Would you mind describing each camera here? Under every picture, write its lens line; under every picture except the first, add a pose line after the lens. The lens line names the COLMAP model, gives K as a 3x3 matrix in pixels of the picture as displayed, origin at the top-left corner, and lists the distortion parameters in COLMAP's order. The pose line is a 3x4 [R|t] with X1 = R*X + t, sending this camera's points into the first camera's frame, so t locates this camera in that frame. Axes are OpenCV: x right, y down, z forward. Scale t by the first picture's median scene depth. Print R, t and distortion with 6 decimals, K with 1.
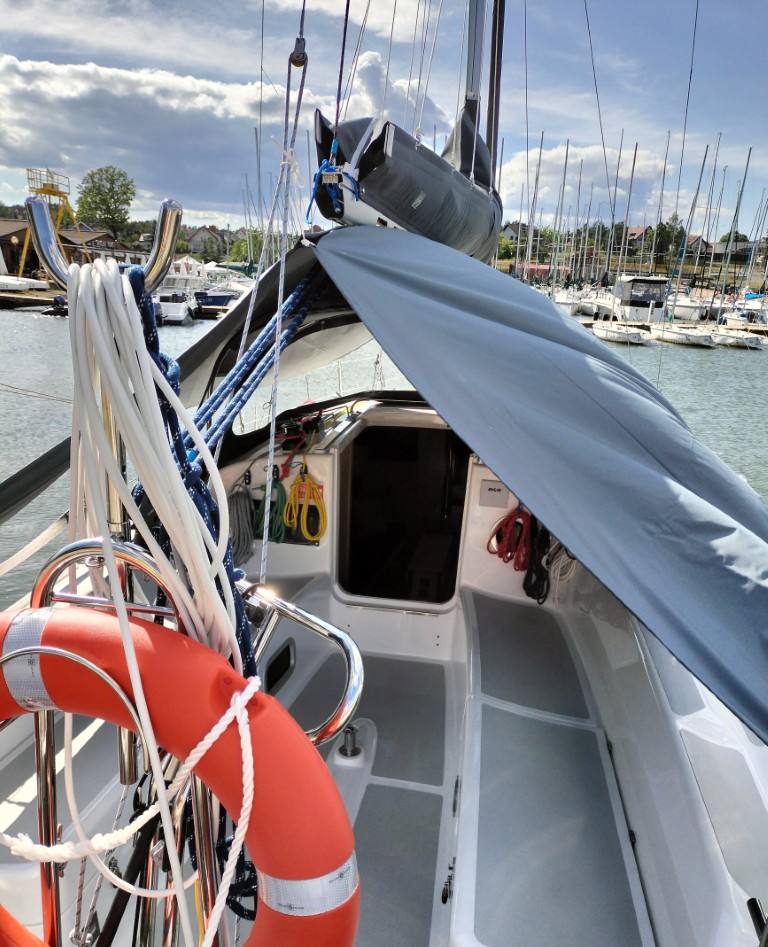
lens RADIAL K [[778.6, 0, 378.9], [0, 778.6, 480.6], [0, 0, 1]] dist [0.057085, -0.026441]
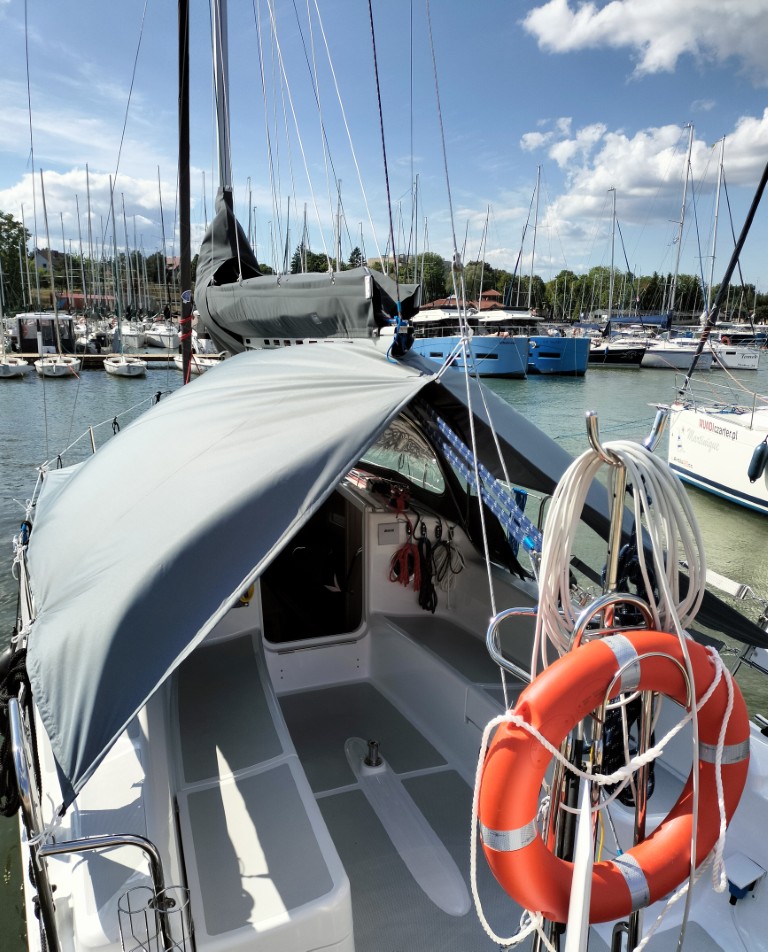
lens RADIAL K [[782.7, 0, 382.4], [0, 782.7, 483.2], [0, 0, 1]] dist [0.057085, -0.026441]
pose [[0.847257, -0.131537, 0.514640, -0.479031], [0.147423, 0.989022, 0.010081, -0.075059], [-0.510316, 0.067329, 0.857347, -0.070889]]
